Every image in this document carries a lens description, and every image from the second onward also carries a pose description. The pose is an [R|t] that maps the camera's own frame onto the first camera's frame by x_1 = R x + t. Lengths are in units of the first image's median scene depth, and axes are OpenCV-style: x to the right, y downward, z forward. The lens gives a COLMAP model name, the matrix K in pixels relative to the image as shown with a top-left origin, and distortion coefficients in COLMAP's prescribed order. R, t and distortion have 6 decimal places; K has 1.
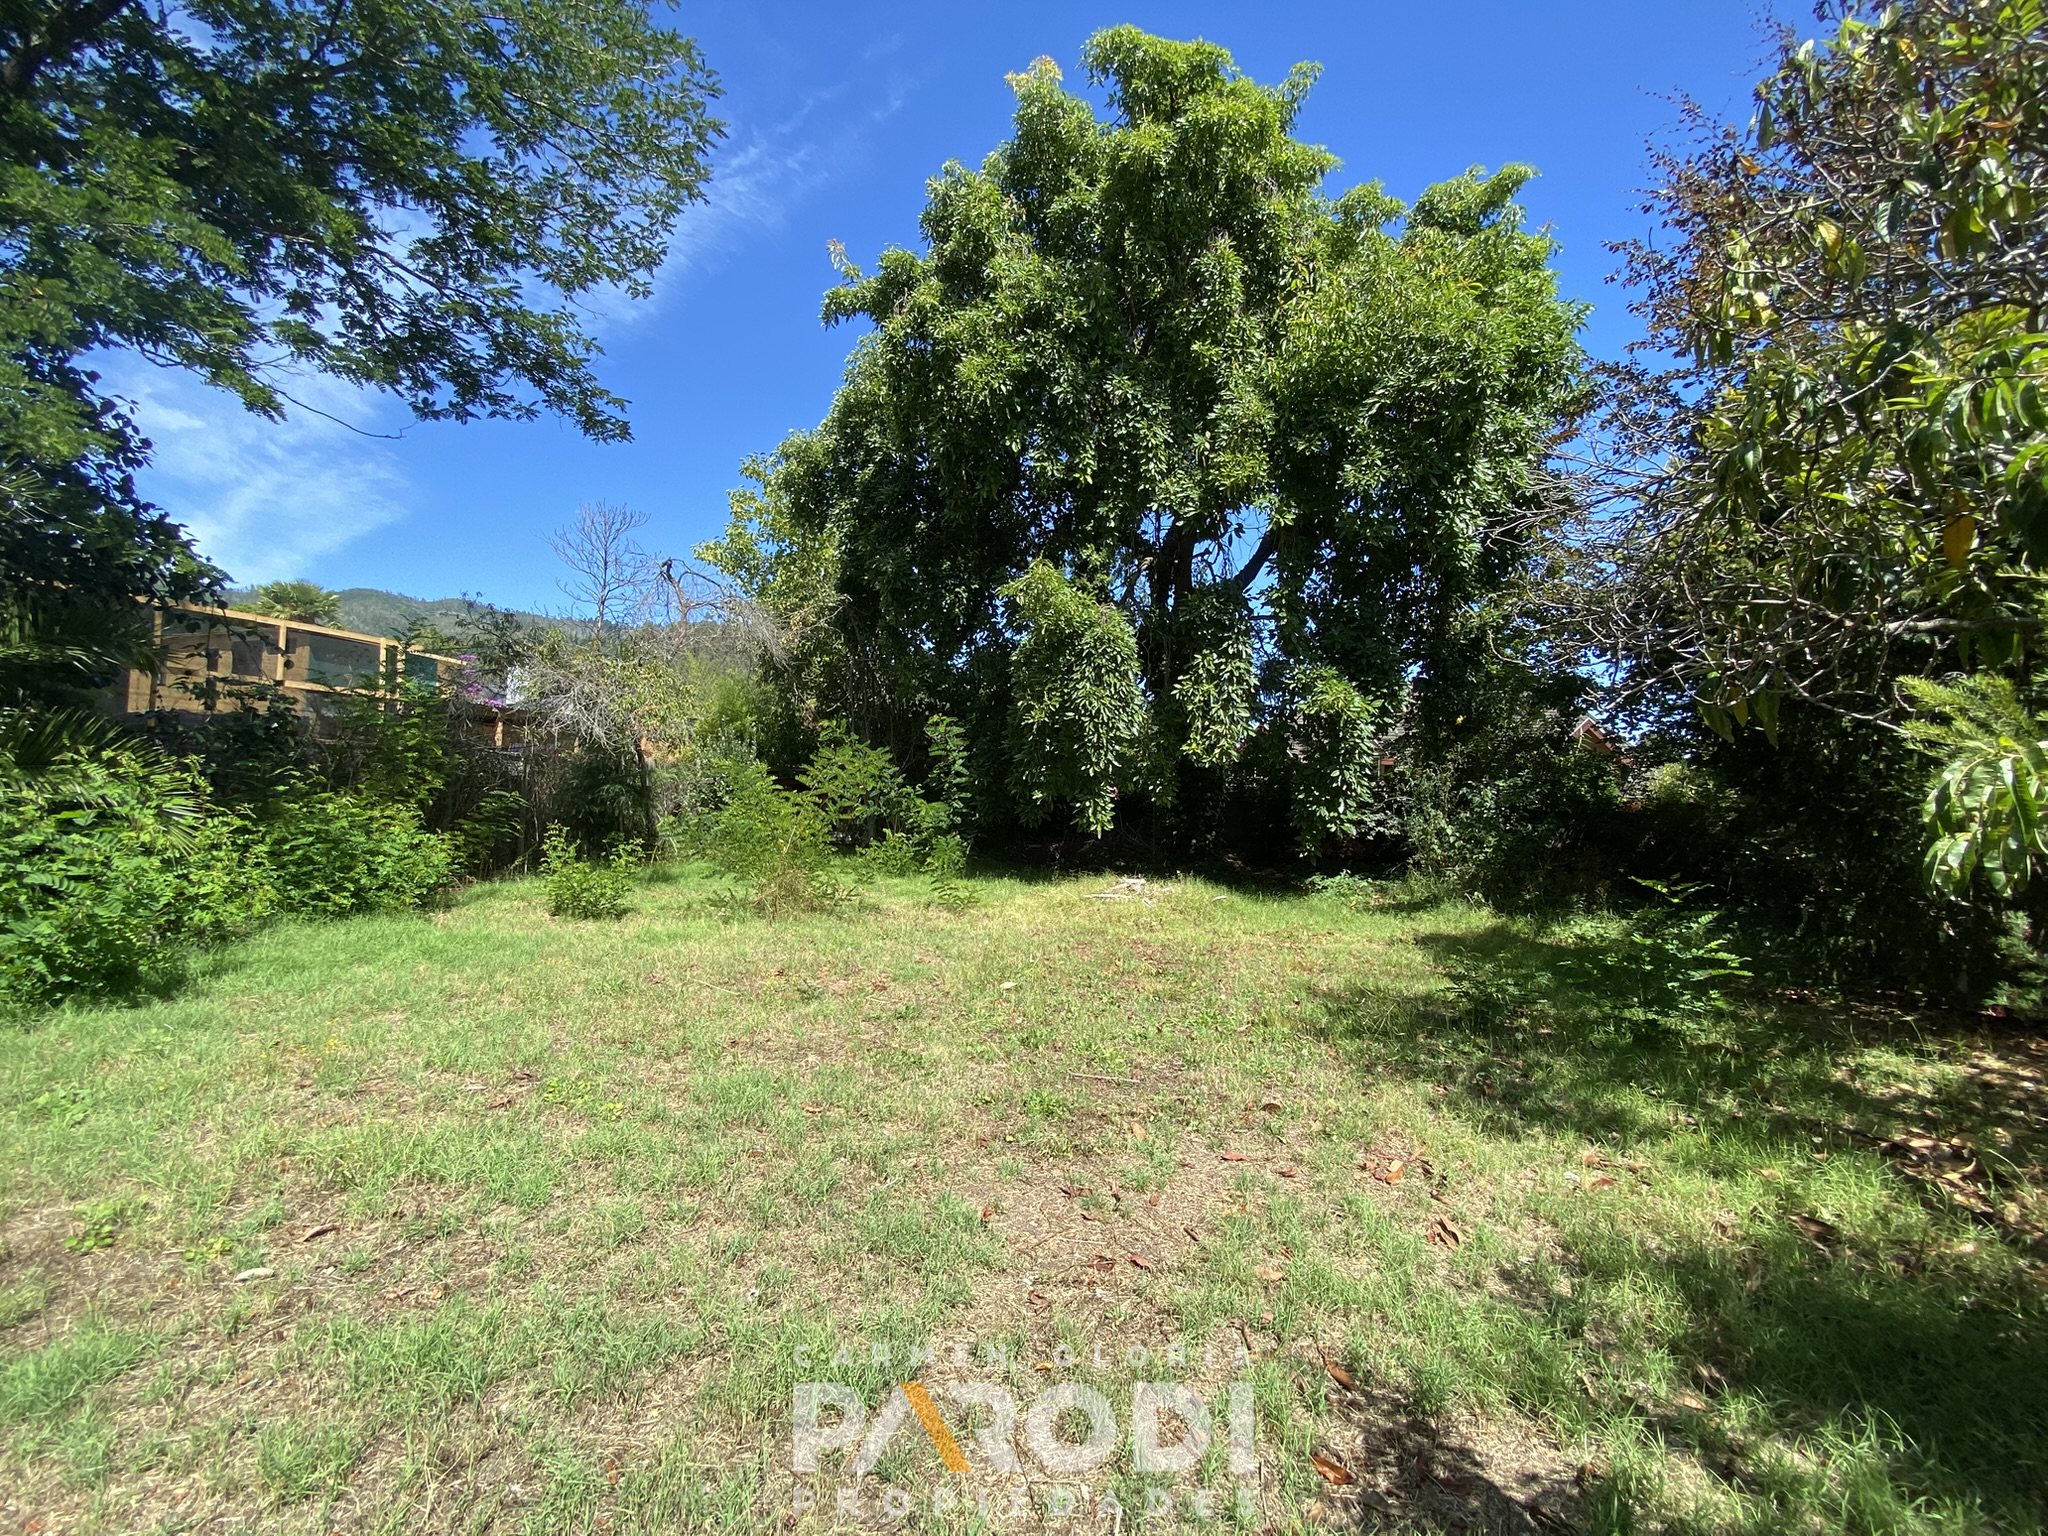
lens RADIAL K [[826.5, 0, 1017.5], [0, 826.5, 801.6], [0, 0, 1]] dist [-0.036452, -0.000135]
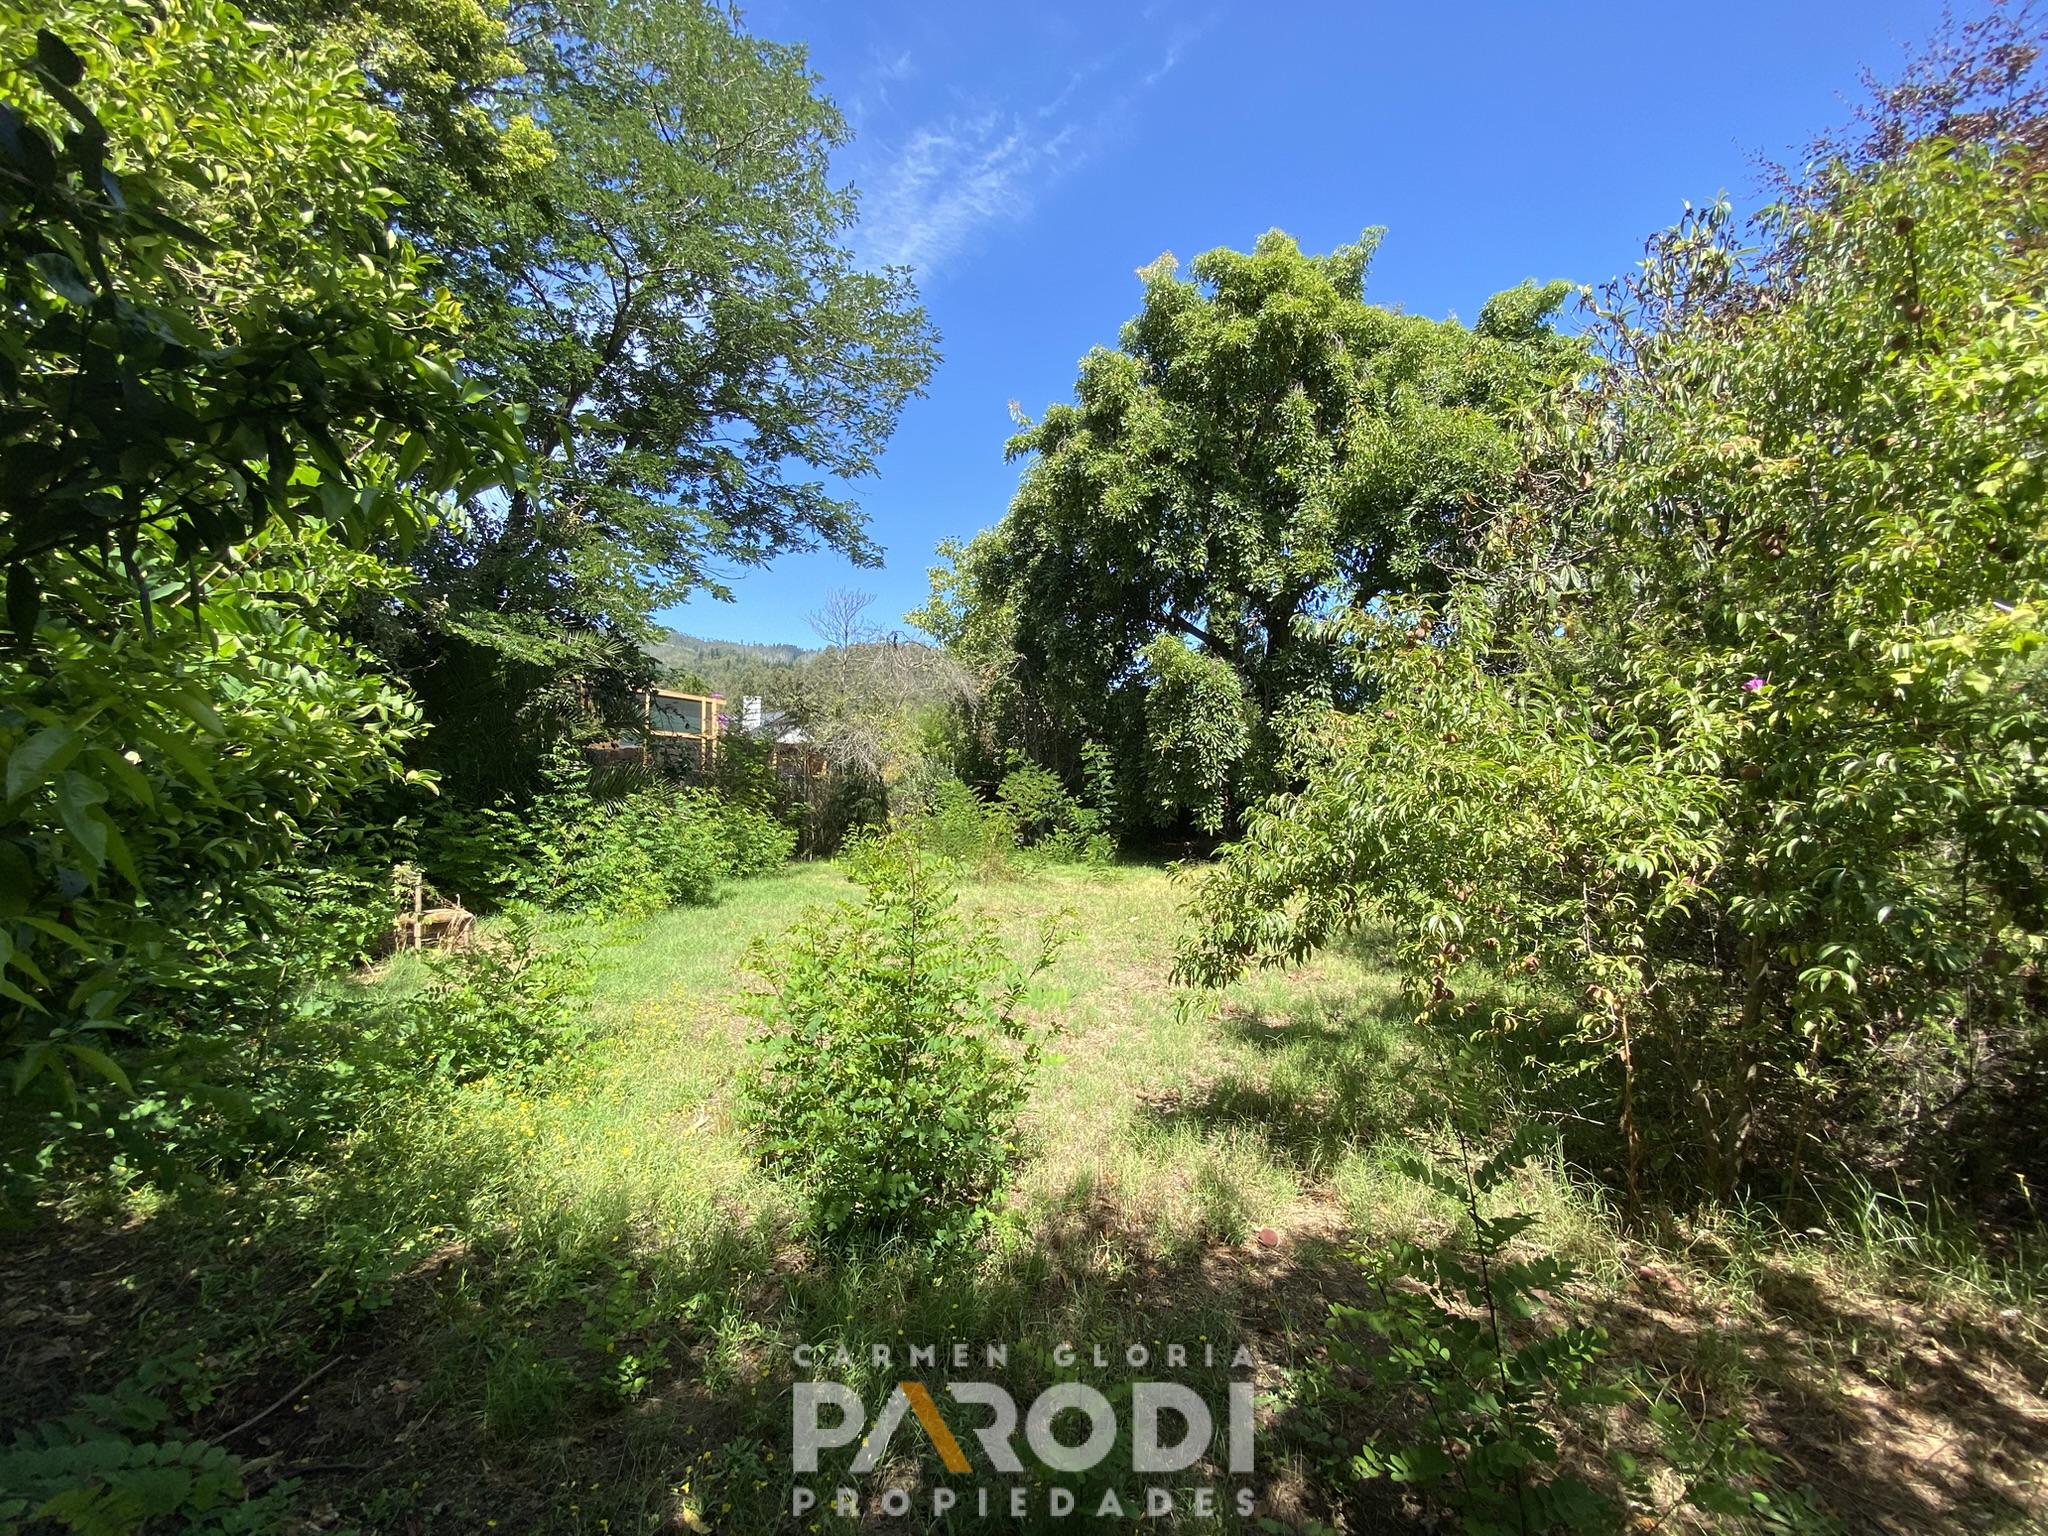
lens RADIAL K [[826.5, 0, 1017.5], [0, 826.5, 801.6], [0, 0, 1]] dist [-0.036452, -0.000135]
pose [[0.981922, -0.005357, -0.189209, 0.045092], [0.004042, 0.999965, -0.007333, -0.001300], [0.189242, 0.006436, 0.981909, -0.384428]]
